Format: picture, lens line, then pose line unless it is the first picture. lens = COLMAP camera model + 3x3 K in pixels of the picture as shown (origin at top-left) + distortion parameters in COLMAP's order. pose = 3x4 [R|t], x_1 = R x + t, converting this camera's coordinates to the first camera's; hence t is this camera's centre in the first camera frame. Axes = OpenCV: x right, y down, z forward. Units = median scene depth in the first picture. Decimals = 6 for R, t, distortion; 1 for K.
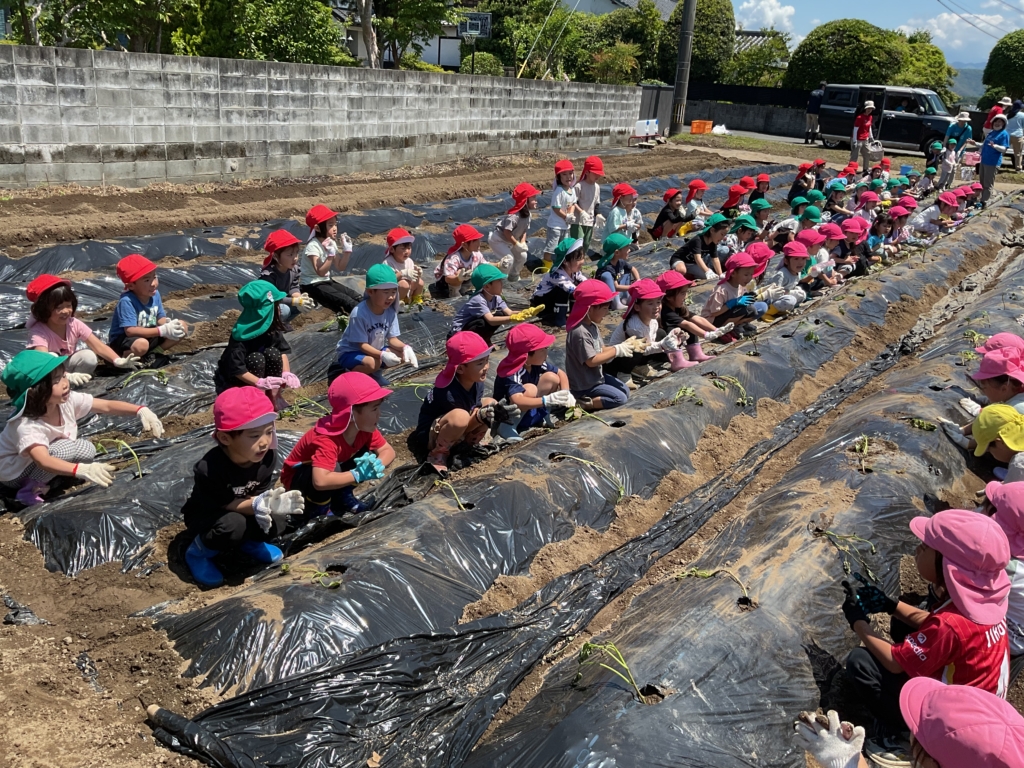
lens RADIAL K [[866.7, 0, 508.0], [0, 866.7, 391.4], [0, 0, 1]] dist [0.049842, -0.055851]
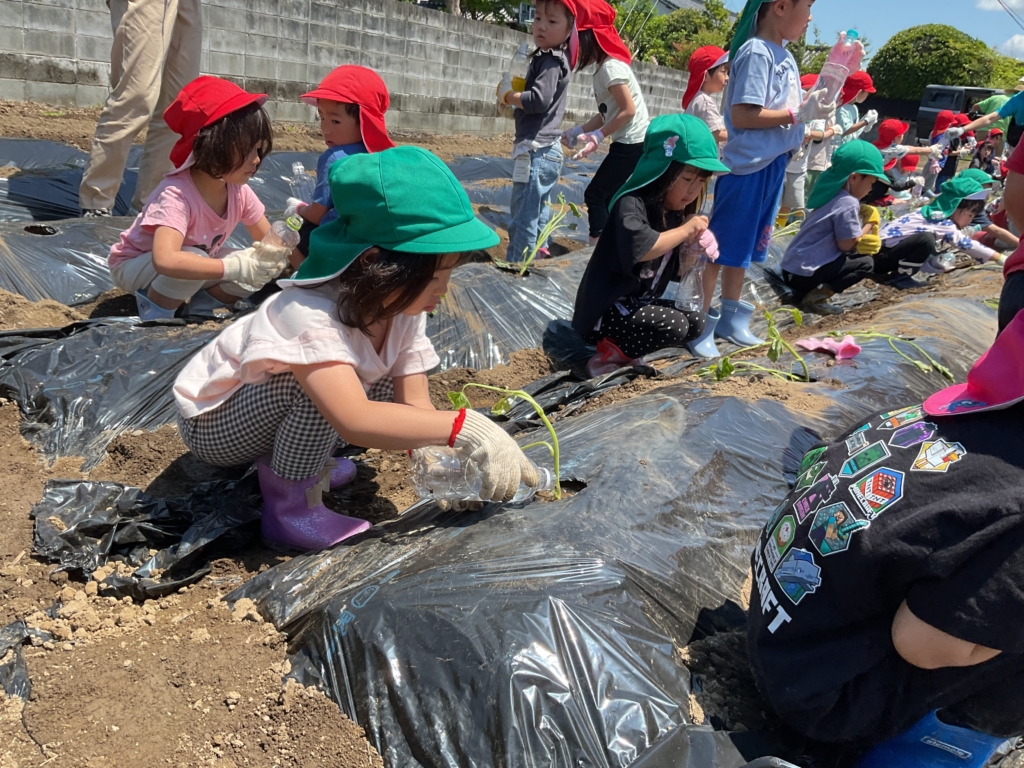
lens RADIAL K [[866.7, 0, 517.6], [0, 866.7, 385.8], [0, 0, 1]] dist [0.049842, -0.055851]
pose [[0.999123, 0.040728, 0.009685, -0.109092], [-0.040442, 0.998787, -0.028085, 0.015737], [-0.010817, 0.027668, 0.999559, 0.152605]]
